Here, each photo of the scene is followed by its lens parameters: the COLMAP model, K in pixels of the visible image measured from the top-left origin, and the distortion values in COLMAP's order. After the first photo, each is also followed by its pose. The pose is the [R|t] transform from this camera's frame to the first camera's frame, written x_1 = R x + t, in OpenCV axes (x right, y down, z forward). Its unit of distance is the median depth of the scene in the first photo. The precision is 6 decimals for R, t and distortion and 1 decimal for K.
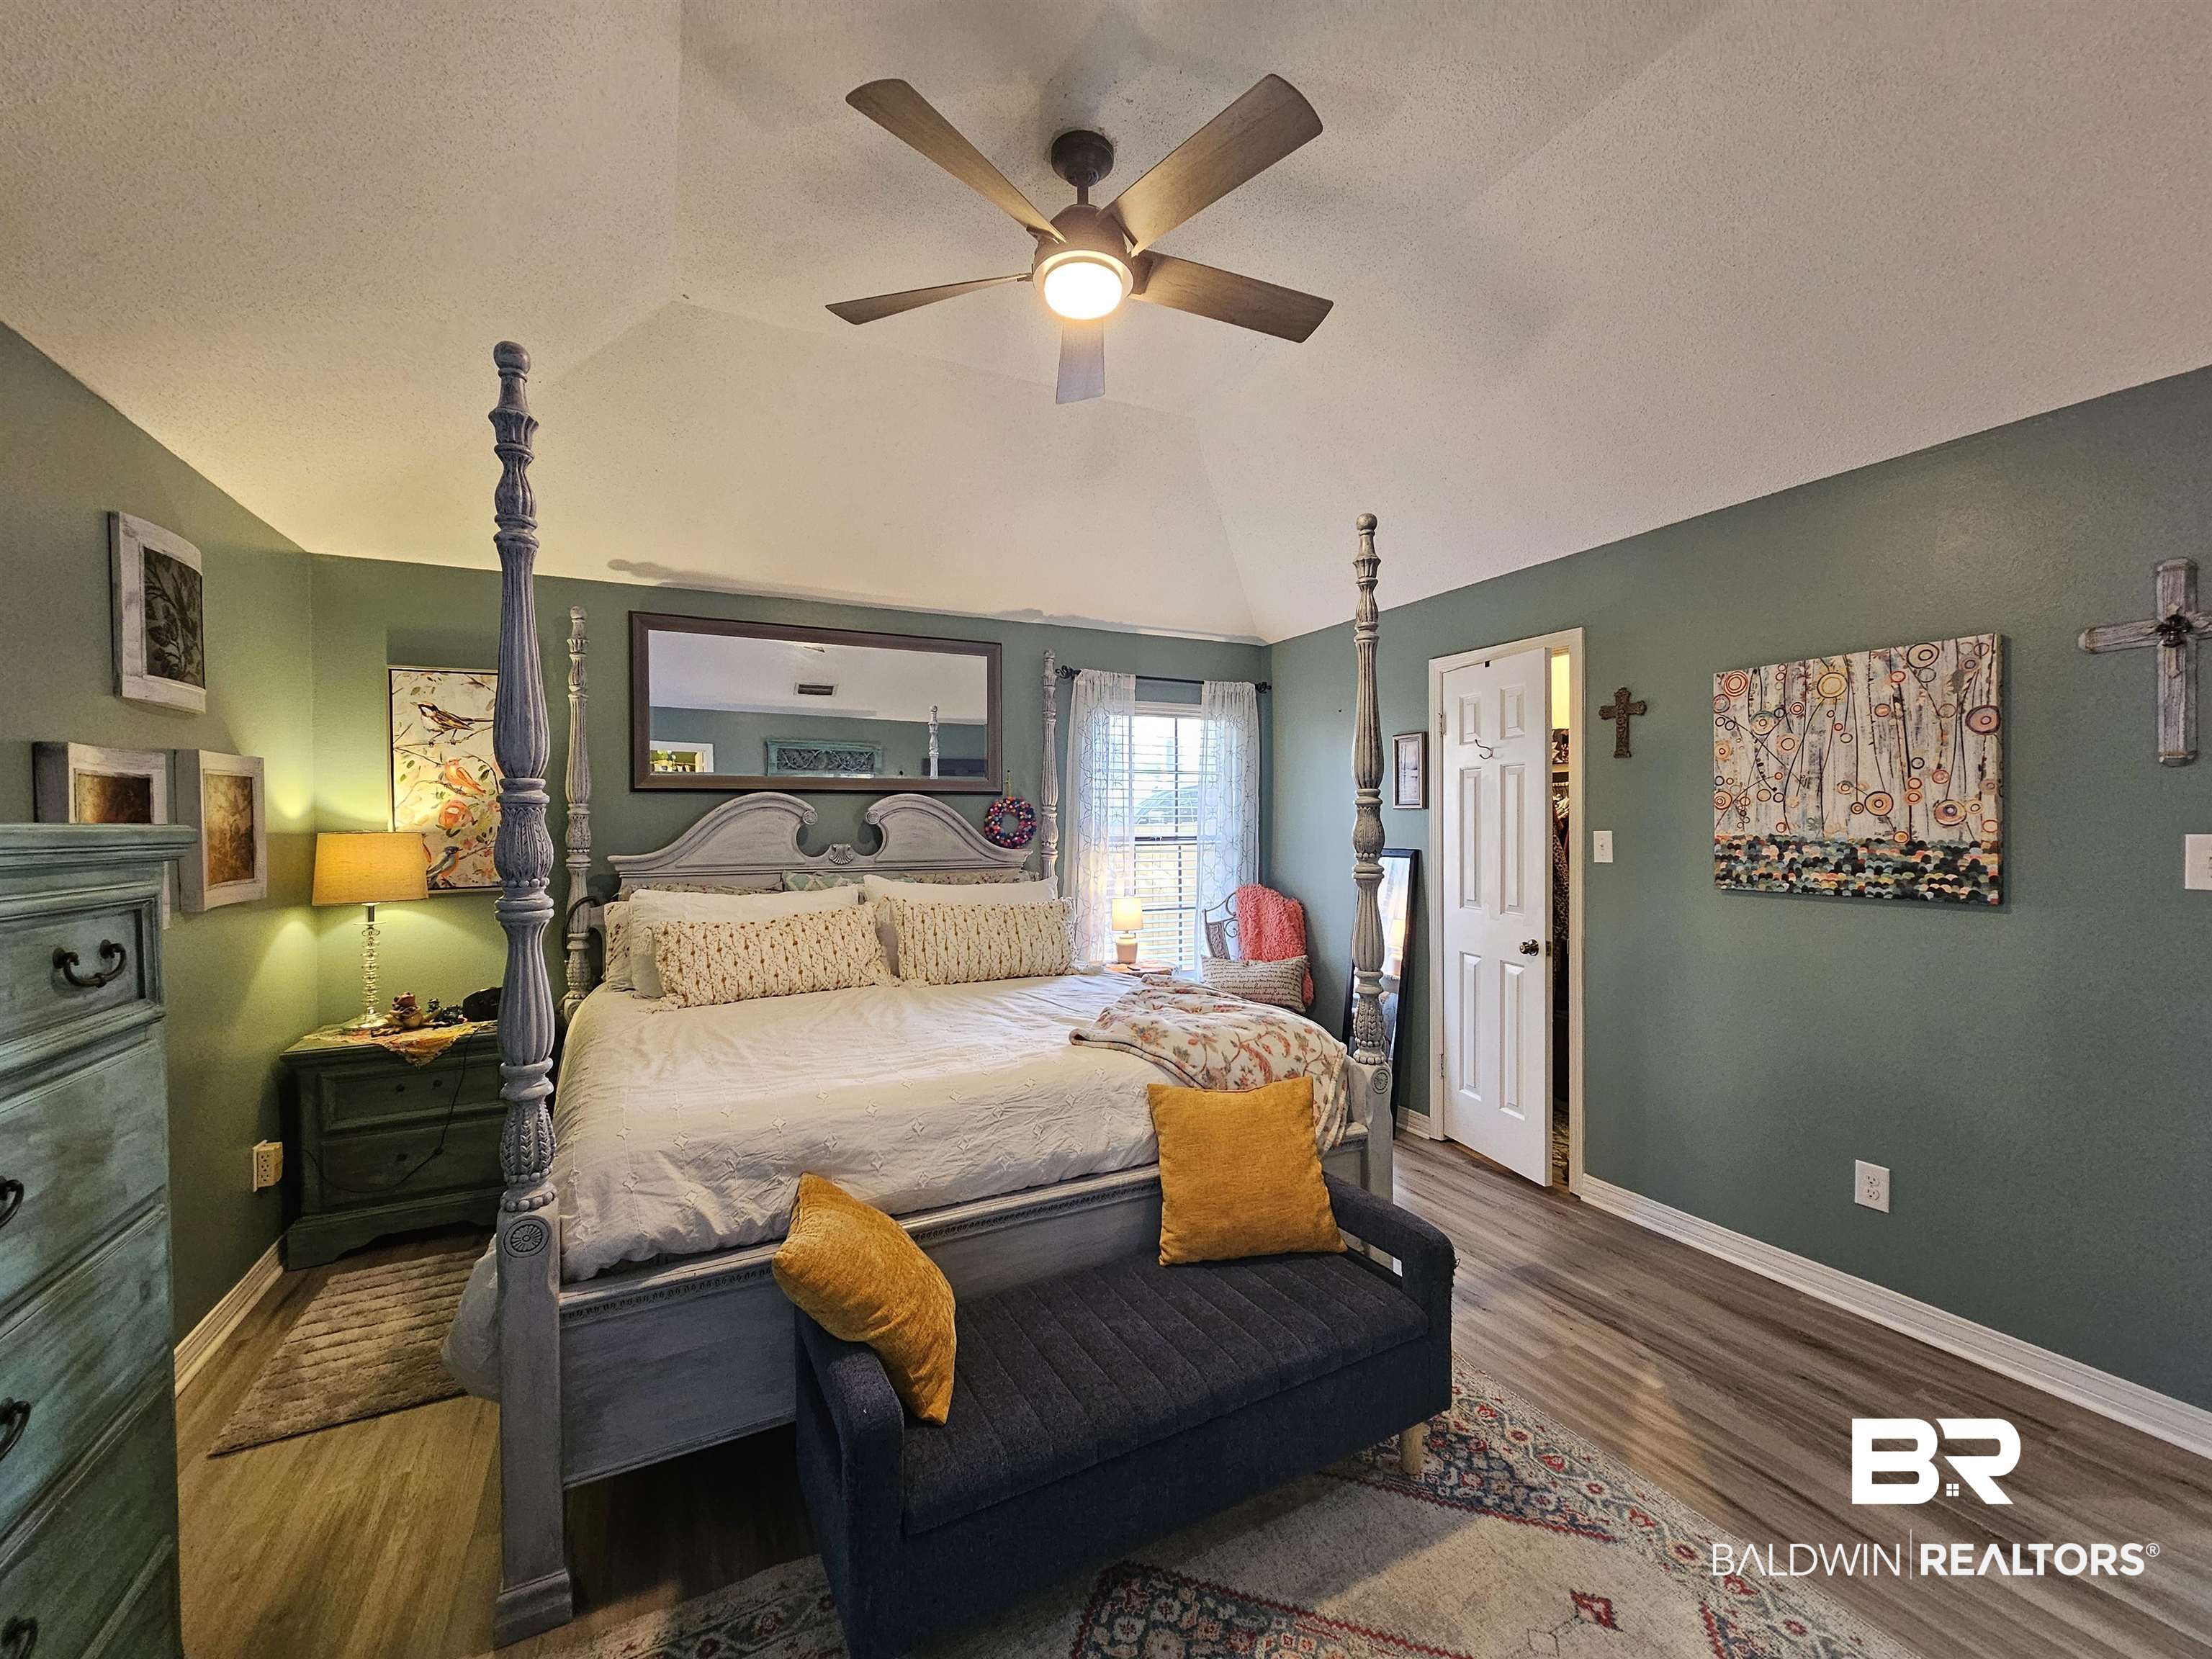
lens RADIAL K [[904.8, 0, 1109.6], [0, 904.8, 829.7], [0, 0, 1]] dist [-0.005338, 0.001672]
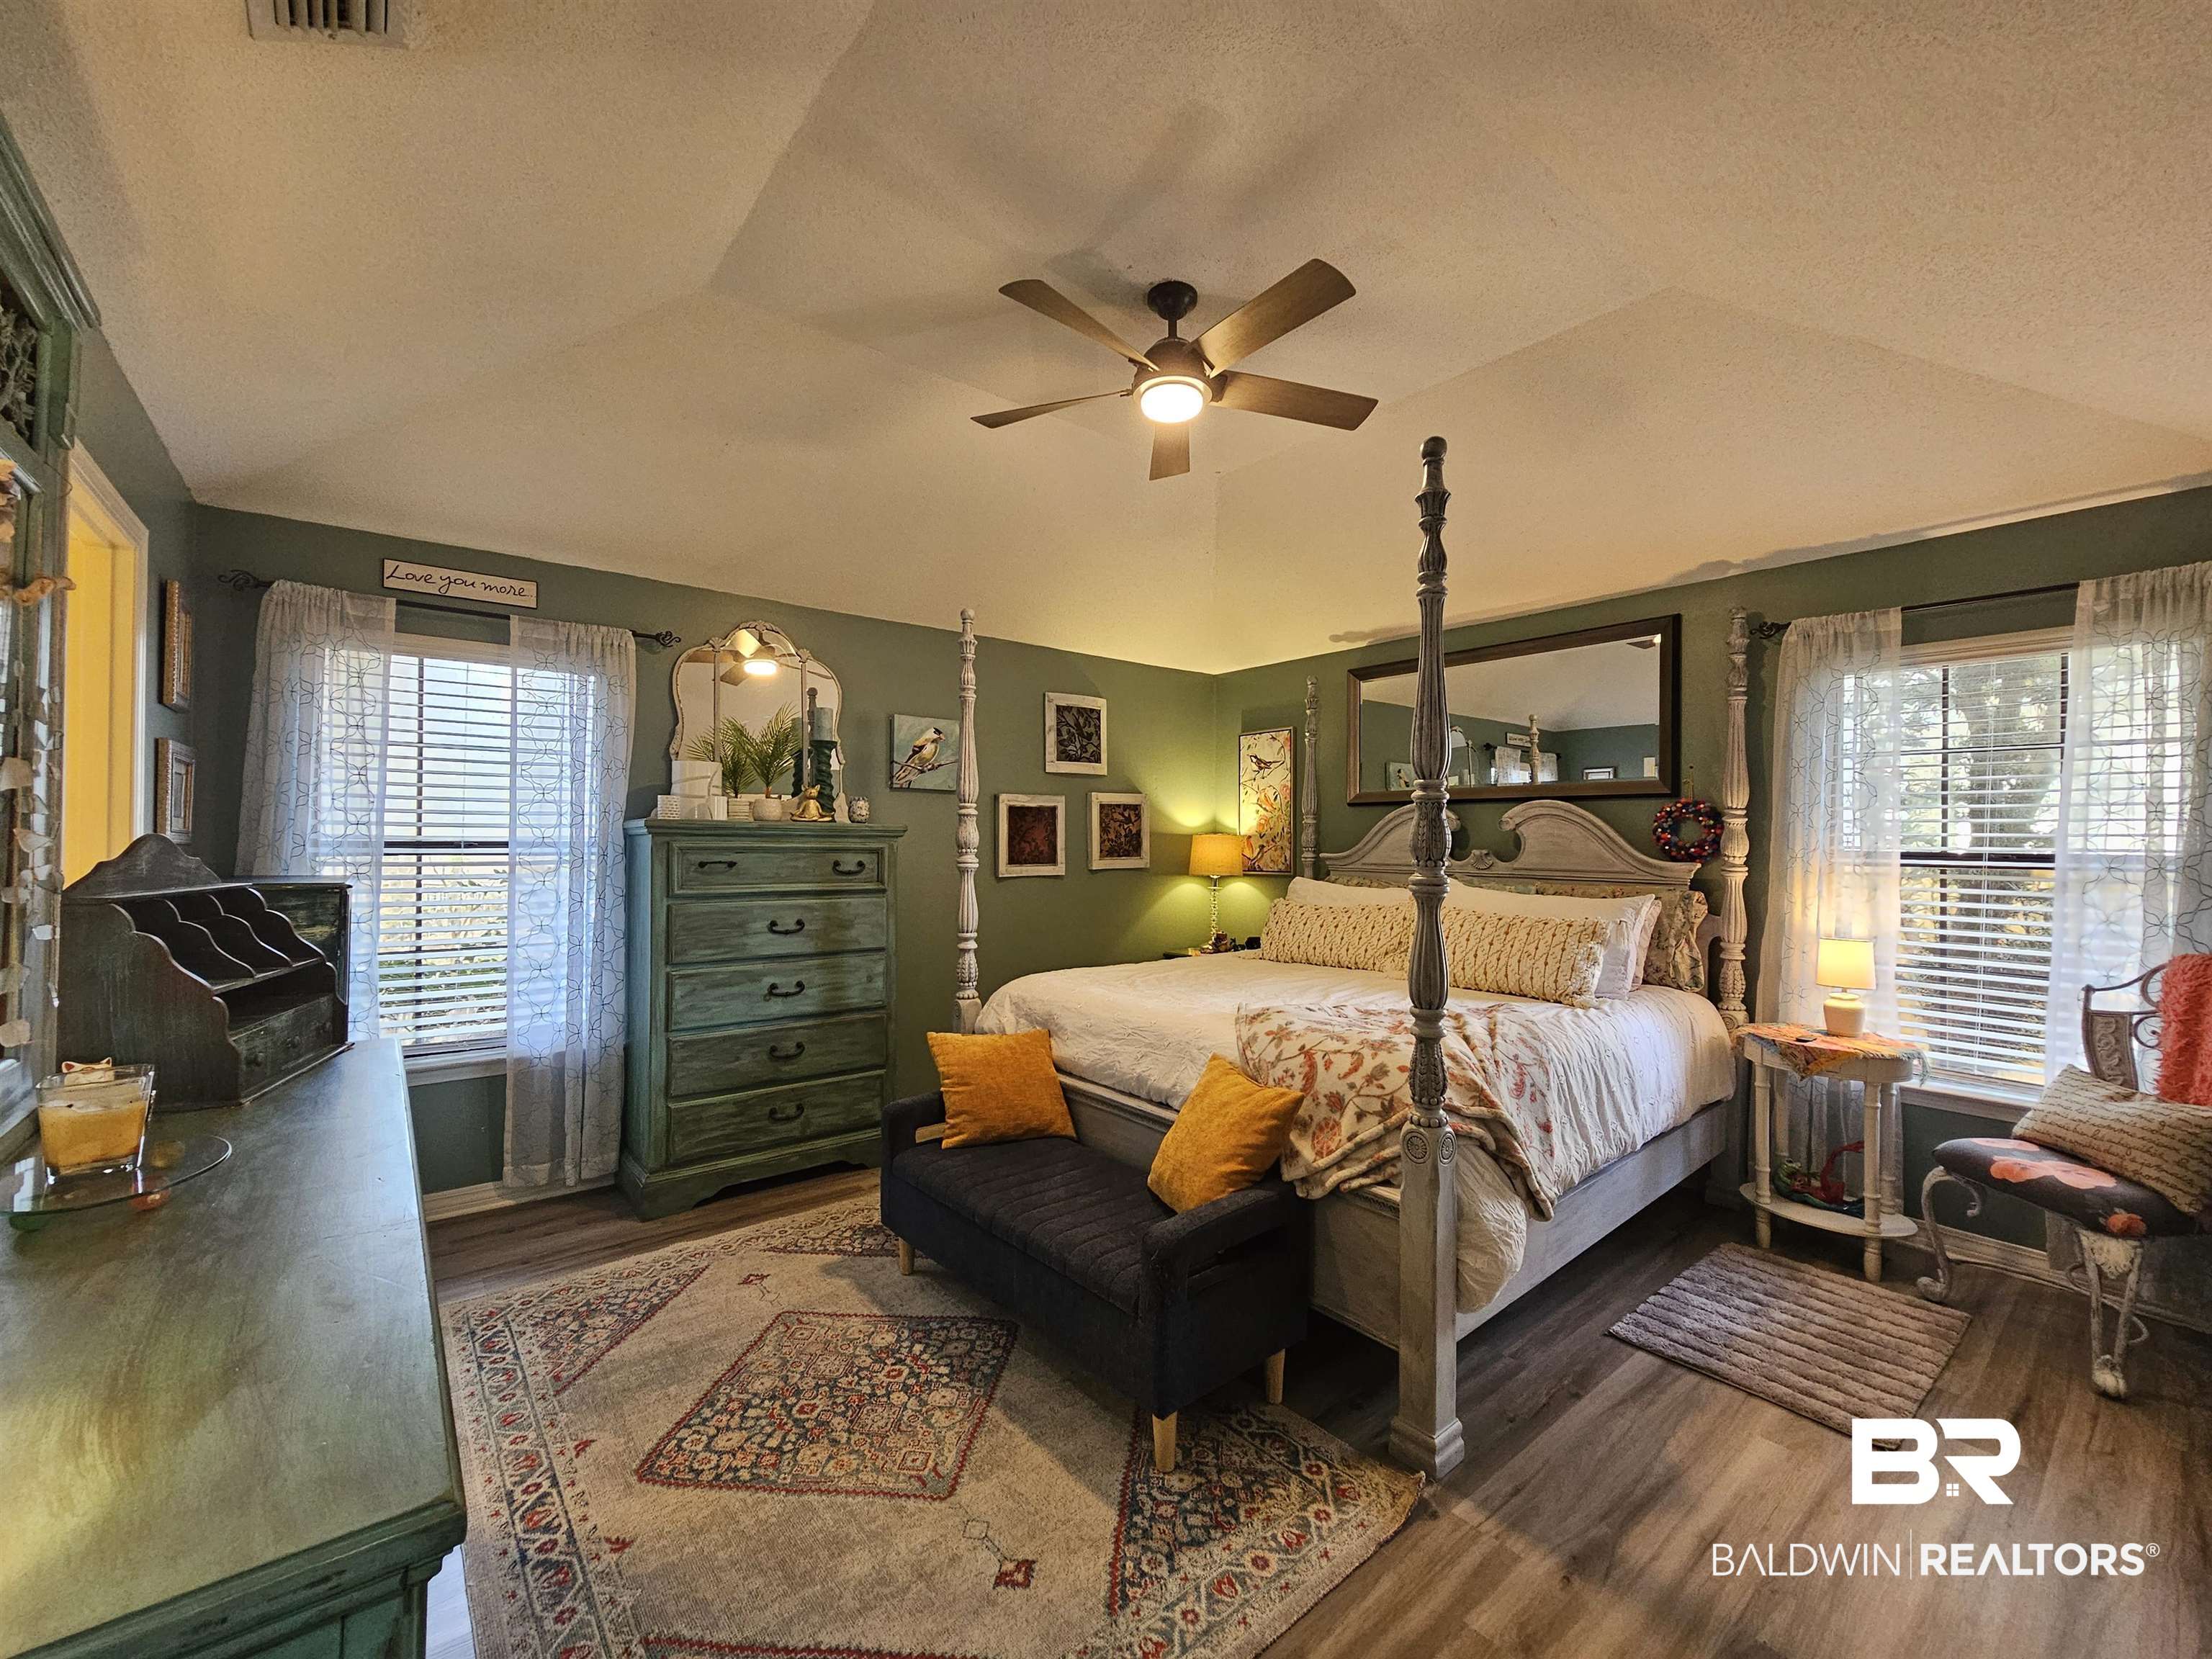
lens RADIAL K [[904.8, 0, 1110.3], [0, 904.8, 825.7], [0, 0, 1]] dist [-0.005338, 0.001672]
pose [[0.215203, -0.005487, -0.976554, 0.685501], [-0.016816, 0.999815, -0.009324, 0.005100], [0.976425, 0.018428, 0.215071, 0.376308]]
